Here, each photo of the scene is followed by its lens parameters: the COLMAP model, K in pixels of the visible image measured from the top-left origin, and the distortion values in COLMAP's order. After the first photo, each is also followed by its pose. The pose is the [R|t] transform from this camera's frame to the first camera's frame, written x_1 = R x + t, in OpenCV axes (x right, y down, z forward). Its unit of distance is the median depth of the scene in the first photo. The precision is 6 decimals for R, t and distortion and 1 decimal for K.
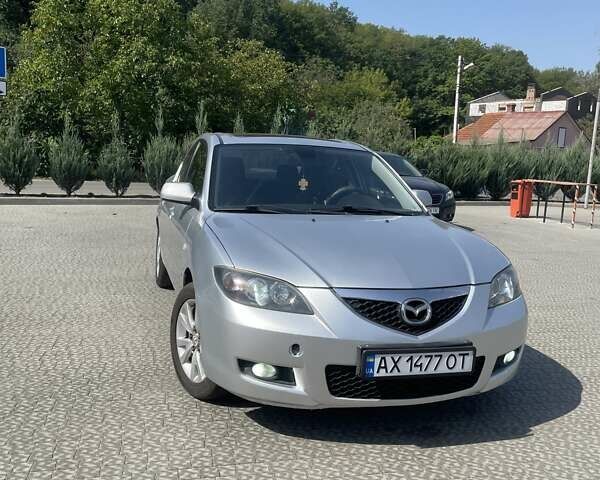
lens RADIAL K [[590.0, 0, 302.0], [0, 590.0, 239.6], [0, 0, 1]] dist [0.047783, 0.000000]
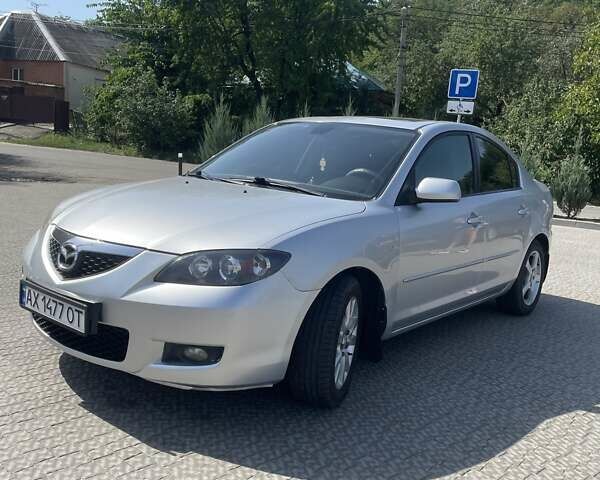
lens RADIAL K [[590.0, 0, 296.0], [0, 590.0, 243.9], [0, 0, 1]] dist [0.047783, 0.000000]
pose [[0.570120, 0.131639, -0.810947, 1.207614], [-0.167474, 0.984975, 0.042149, -0.004886], [0.804311, 0.111783, 0.583600, 0.727033]]
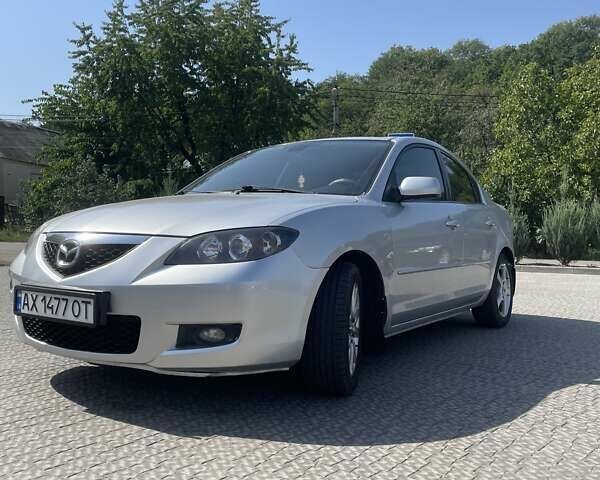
lens RADIAL K [[590.0, 0, 297.1], [0, 590.0, 244.4], [0, 0, 1]] dist [0.047783, 0.000000]
pose [[0.648992, -0.021309, -0.760497, 1.162652], [-0.091350, 0.990193, -0.105701, 0.174335], [0.755291, 0.138071, 0.640680, 0.662884]]
